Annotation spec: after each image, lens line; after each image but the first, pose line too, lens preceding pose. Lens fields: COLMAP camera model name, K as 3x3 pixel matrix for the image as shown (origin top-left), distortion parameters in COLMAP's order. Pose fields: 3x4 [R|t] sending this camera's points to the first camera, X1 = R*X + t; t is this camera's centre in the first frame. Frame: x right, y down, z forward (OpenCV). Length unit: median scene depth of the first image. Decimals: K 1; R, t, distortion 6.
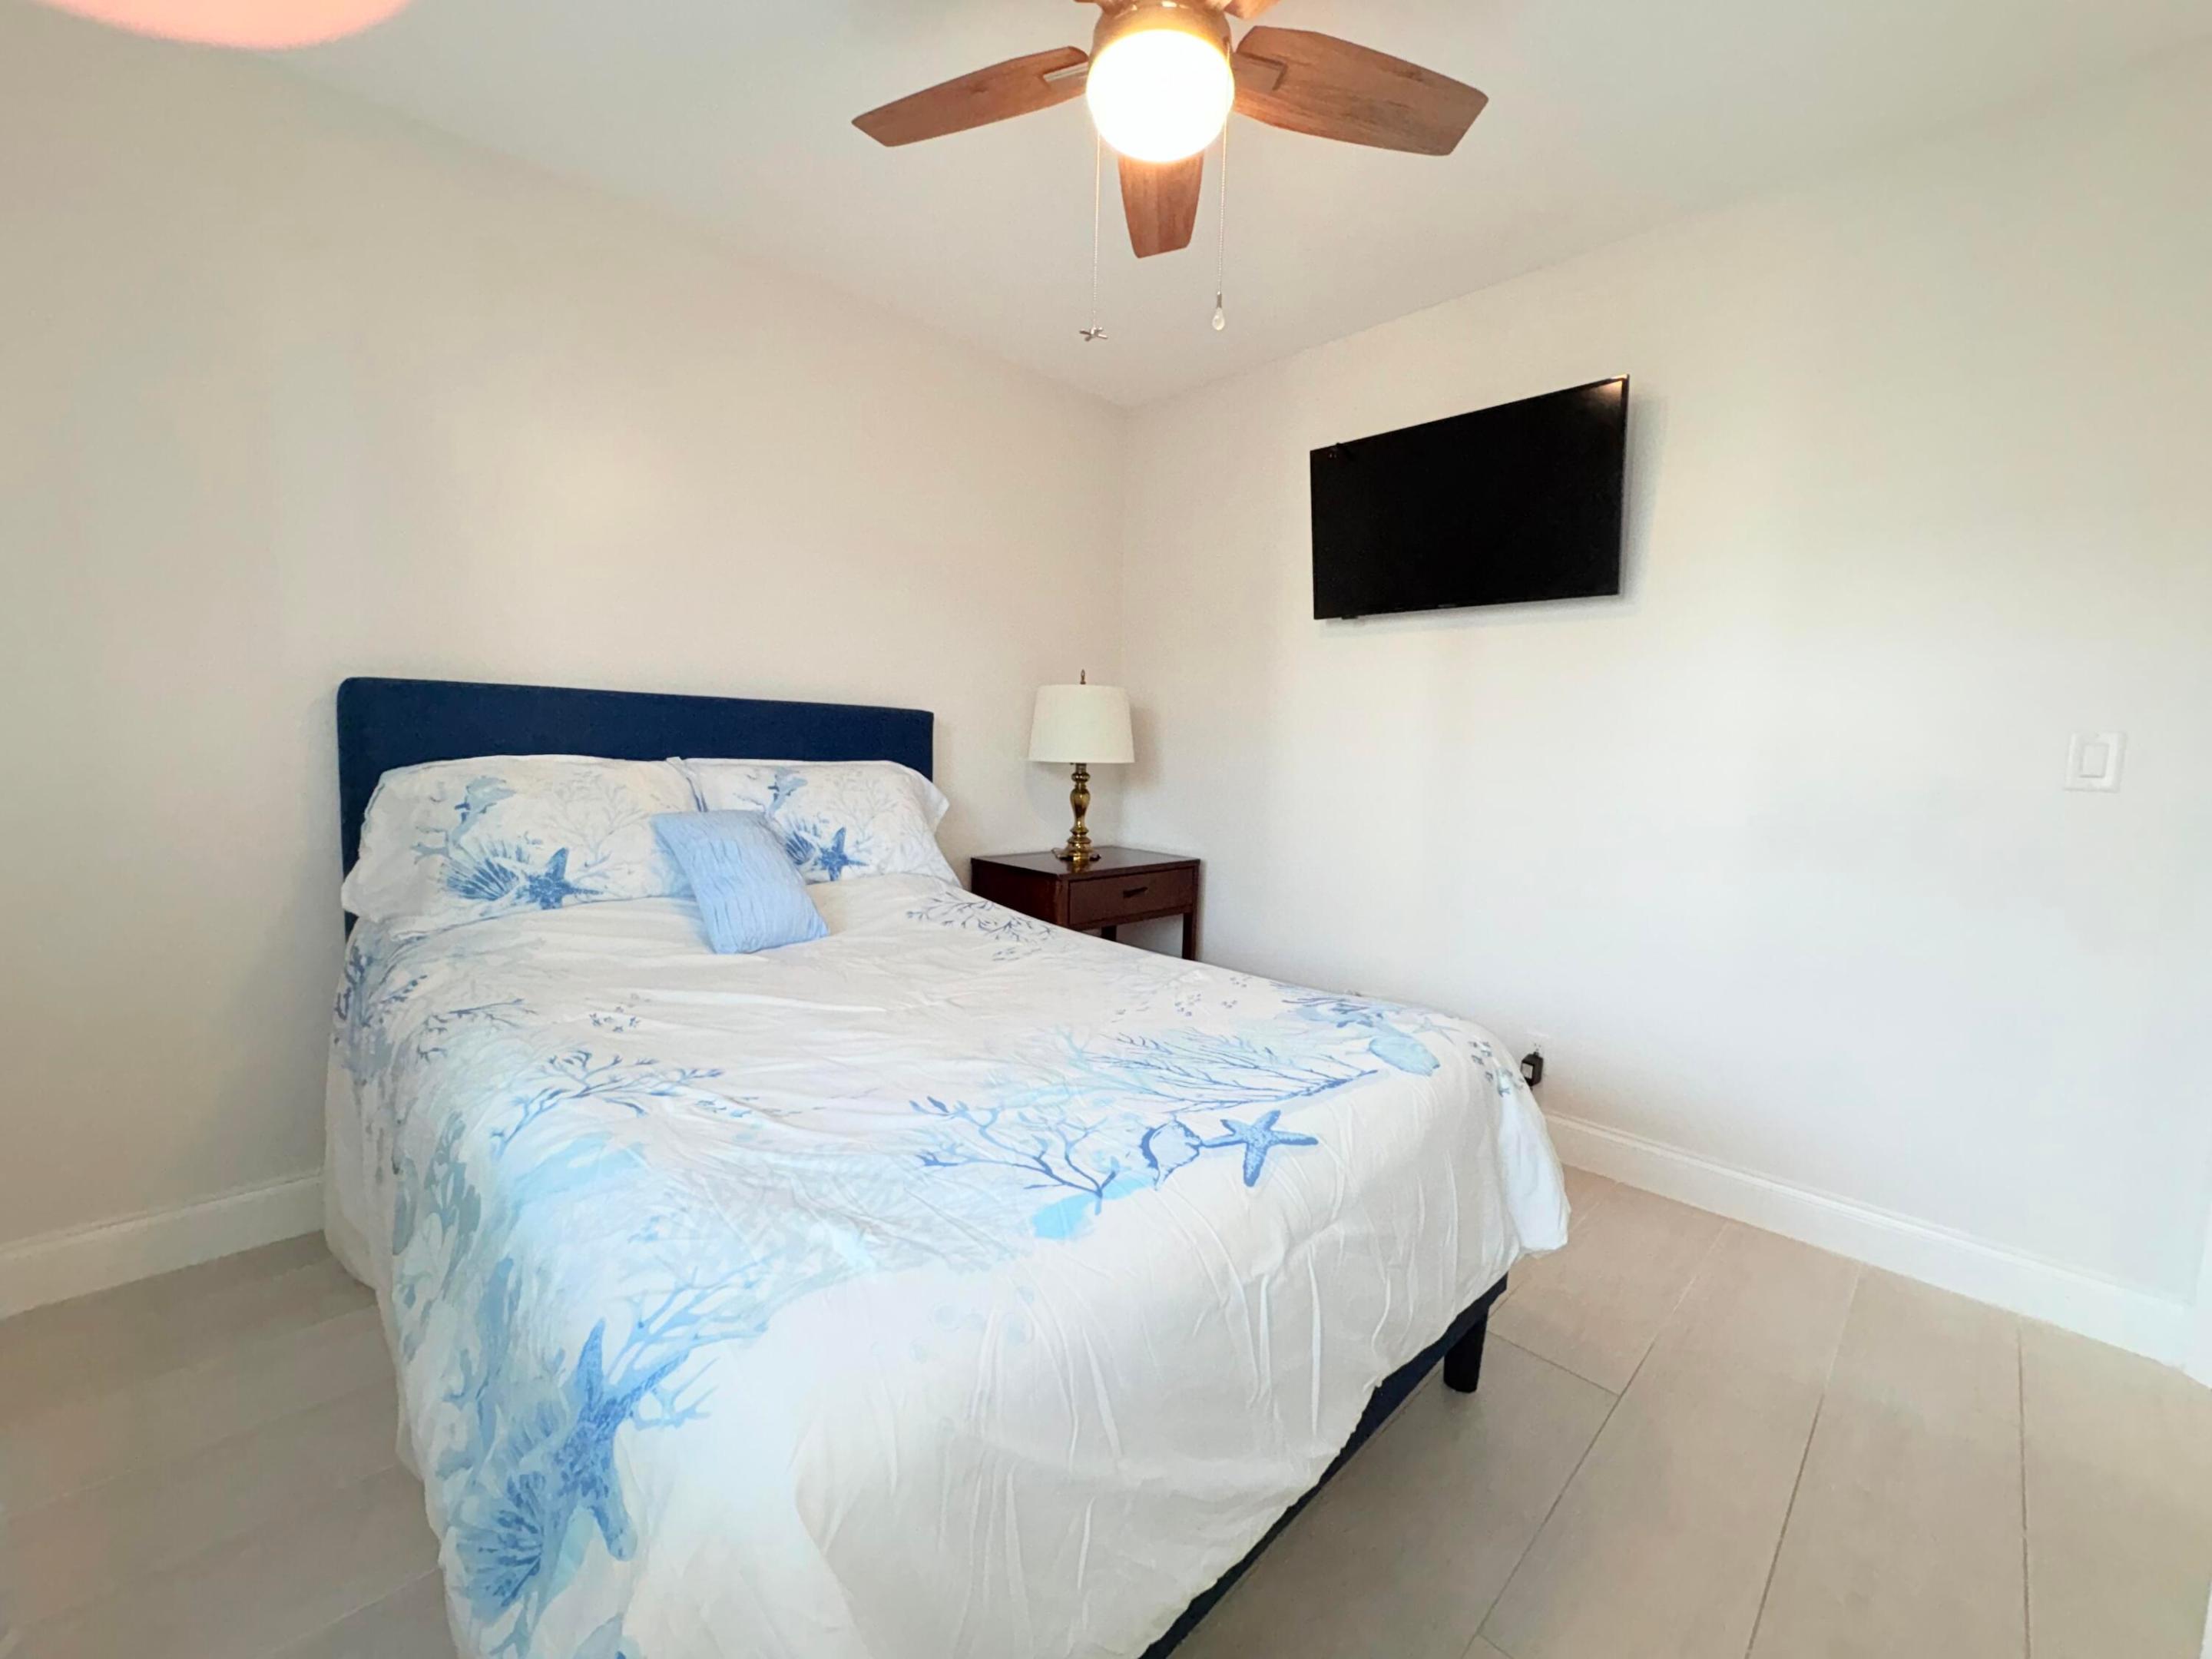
lens RADIAL K [[881.4, 0, 1109.4], [0, 881.4, 835.2], [0, 0, 1]] dist [-0.002687, 0.001117]
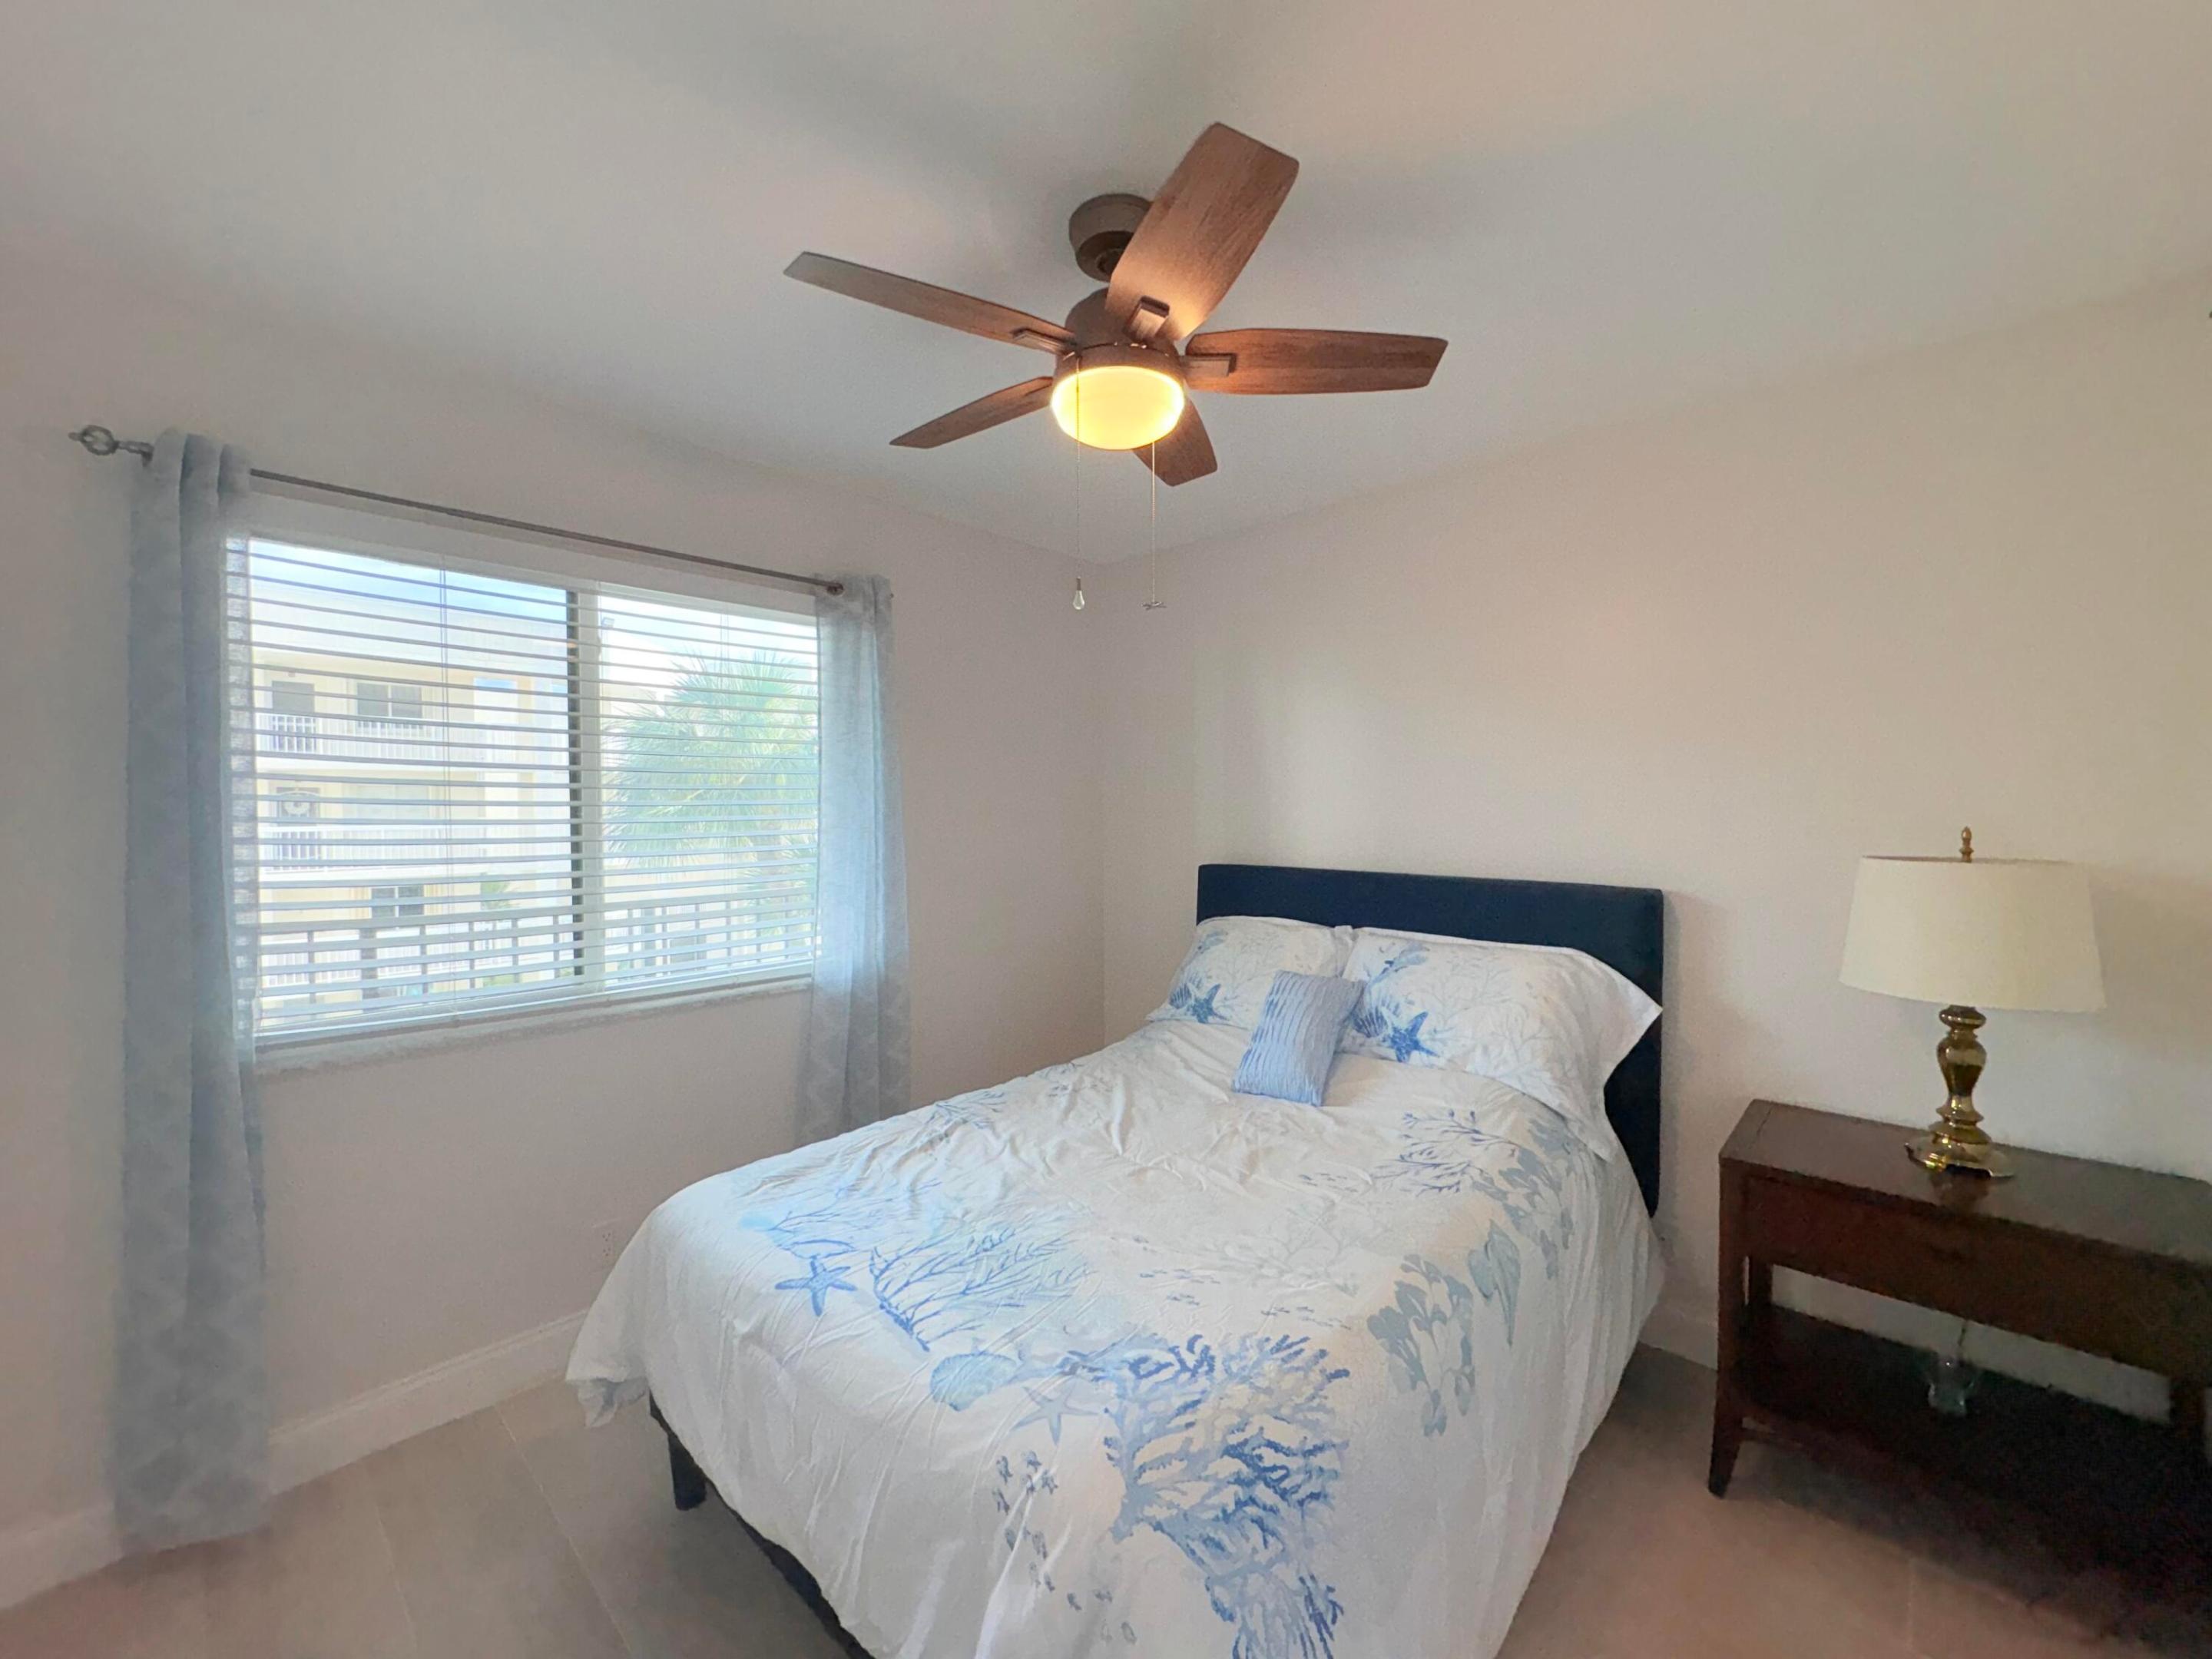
lens RADIAL K [[881.4, 0, 1106.9], [0, 881.4, 823.5], [0, 0, 1]] dist [-0.002687, 0.001117]
pose [[0.038814, -0.005163, -0.999233, 0.719920], [-0.098604, 0.995086, -0.008972, -0.186386], [0.994370, 0.098877, 0.038115, 0.605404]]
